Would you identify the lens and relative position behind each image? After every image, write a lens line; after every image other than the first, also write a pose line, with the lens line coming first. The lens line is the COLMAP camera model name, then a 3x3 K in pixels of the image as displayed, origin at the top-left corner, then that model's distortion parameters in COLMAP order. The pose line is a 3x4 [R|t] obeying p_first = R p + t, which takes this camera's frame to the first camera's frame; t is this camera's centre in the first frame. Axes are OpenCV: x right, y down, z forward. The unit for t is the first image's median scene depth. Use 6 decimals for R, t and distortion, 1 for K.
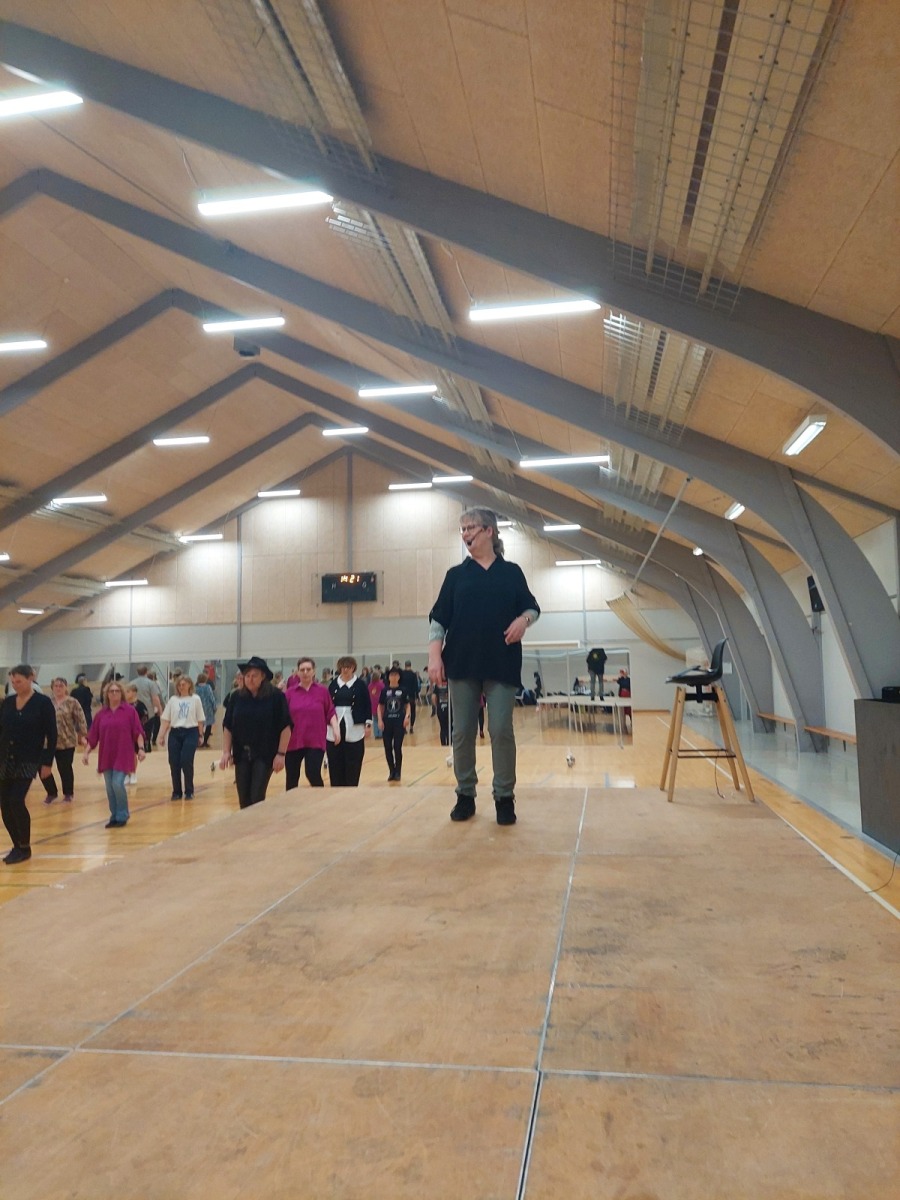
lens RADIAL K [[852.4, 0, 475.5], [0, 852.4, 599.3], [0, 0, 1]] dist [0.006162, -0.050854]
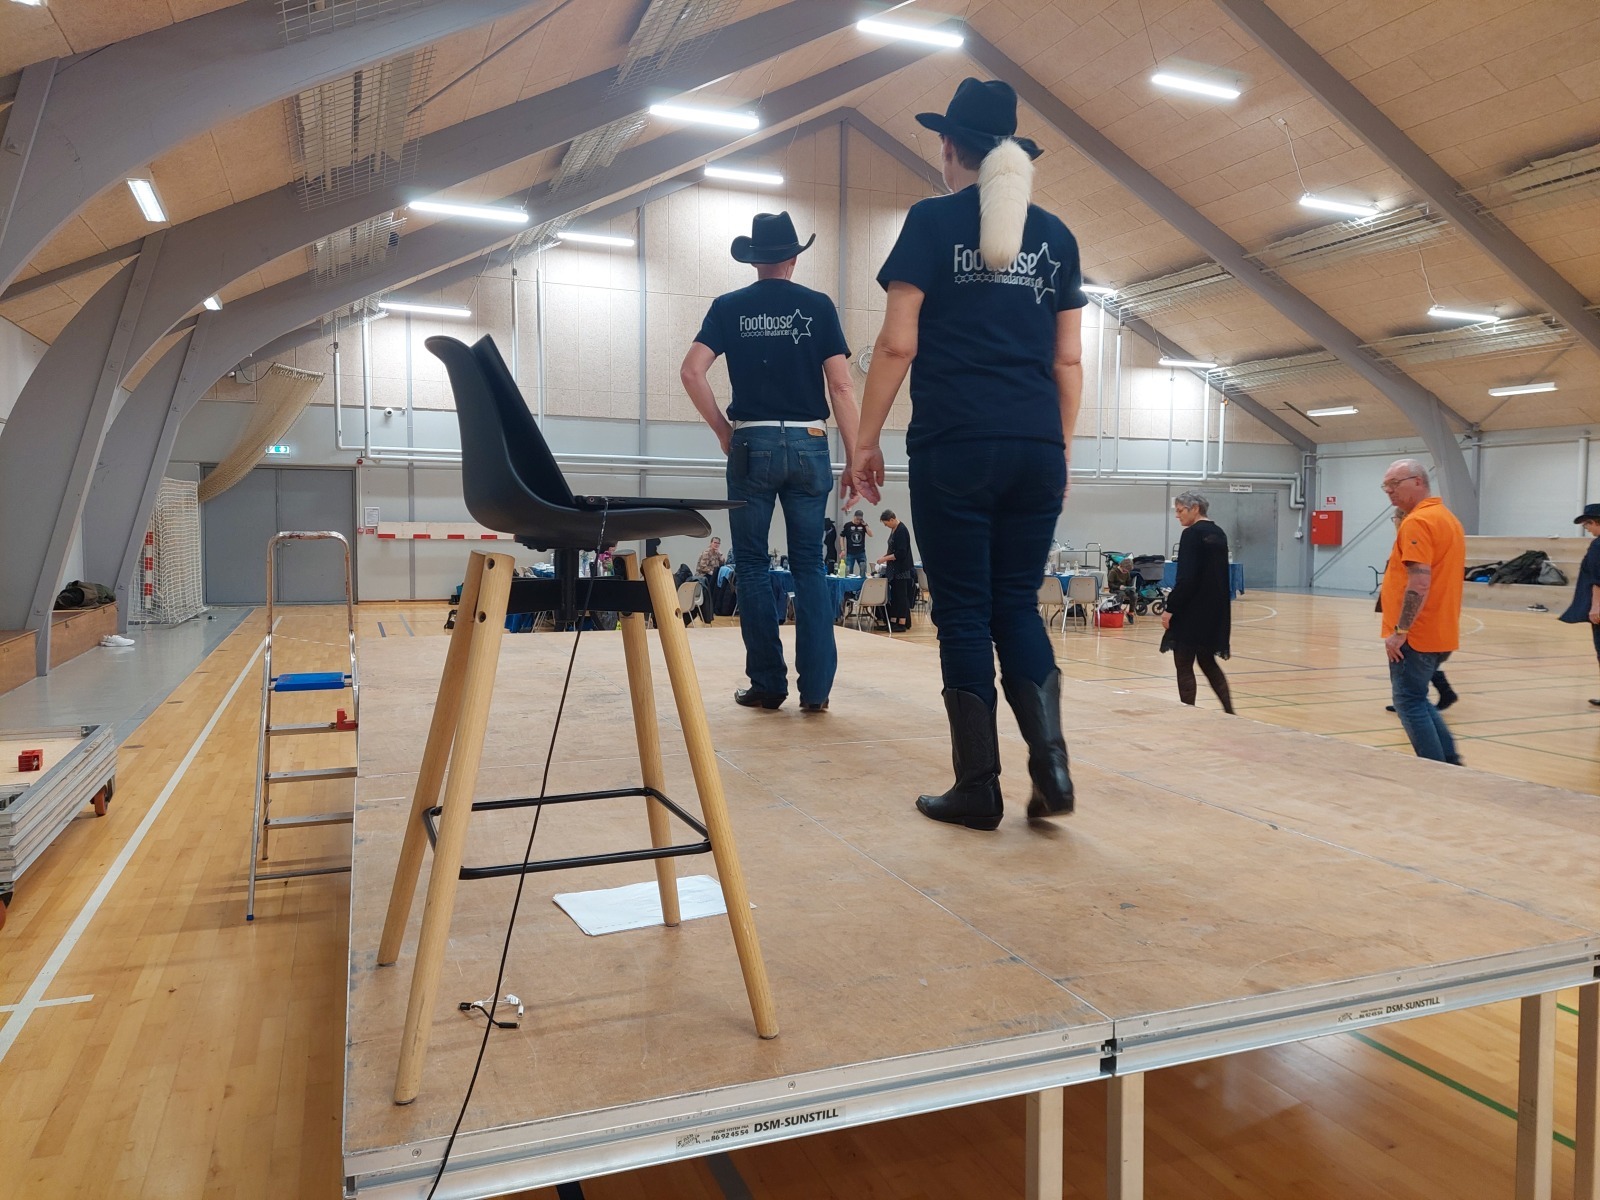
lens RADIAL K [[1170.5, 0, 822.8], [0, 1170.5, 585.7], [0, 0, 1]] dist [0.059880, -0.070896]
pose [[0.863653, -0.000317, 0.504087, -2.102368], [-0.064107, 0.991811, 0.110458, 0.161136], [-0.499994, -0.127713, 0.856560, 1.235024]]
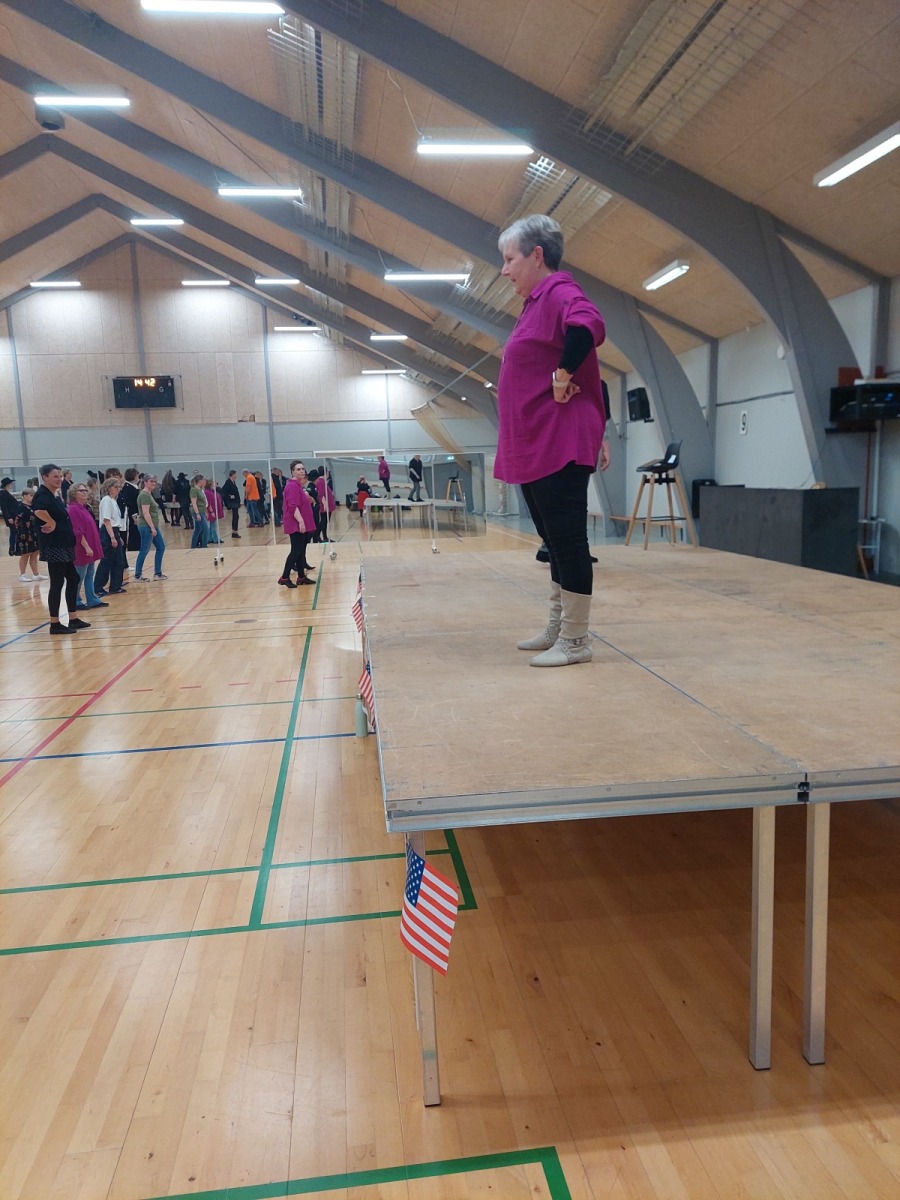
lens RADIAL K [[871.0, 0, 450.0], [0, 871.0, 600.0], [0, 0, 1]] dist [0.083010, -0.122652]
pose [[0.961198, -0.048595, 0.271545, -0.373562], [-0.011082, 0.976765, 0.214027, -0.003333], [-0.275636, -0.208732, 0.938326, -0.269527]]
